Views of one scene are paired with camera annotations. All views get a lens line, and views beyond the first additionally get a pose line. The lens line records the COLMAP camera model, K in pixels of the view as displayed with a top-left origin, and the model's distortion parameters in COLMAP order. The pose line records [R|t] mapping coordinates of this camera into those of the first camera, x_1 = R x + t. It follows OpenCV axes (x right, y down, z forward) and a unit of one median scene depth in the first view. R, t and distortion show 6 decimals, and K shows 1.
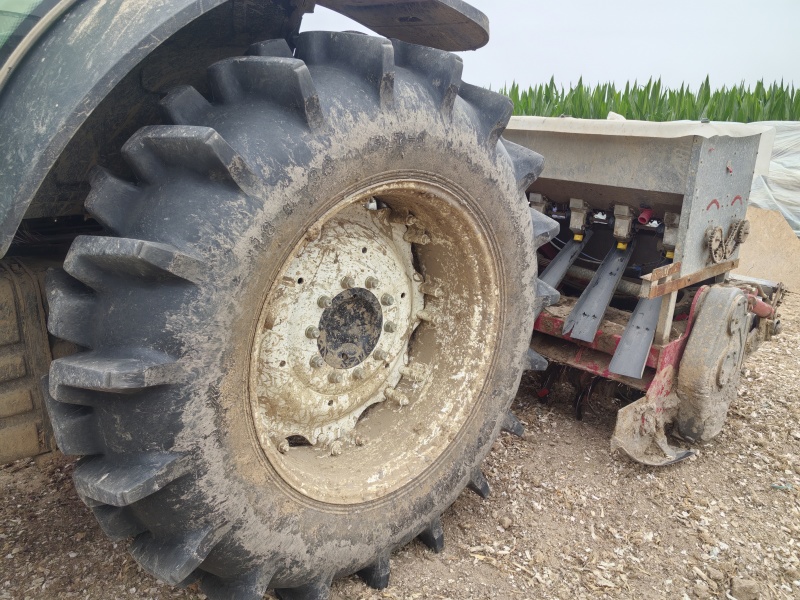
lens RADIAL K [[636.0, 0, 396.7], [0, 636.0, 300.5], [0, 0, 1]] dist [0.032824, -0.034083]
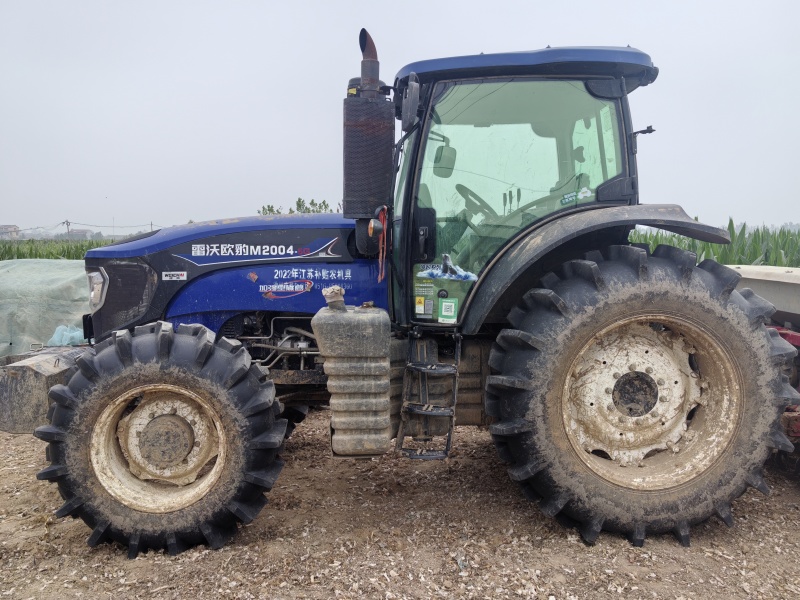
lens RADIAL K [[636.0, 0, 400.6], [0, 636.0, 297.3], [0, 0, 1]] dist [0.032824, -0.034083]
pose [[0.757094, 0.028150, -0.652700, 0.644173], [-0.165299, 0.974817, -0.149694, 0.168872], [0.632049, 0.221223, 0.742681, -0.895826]]
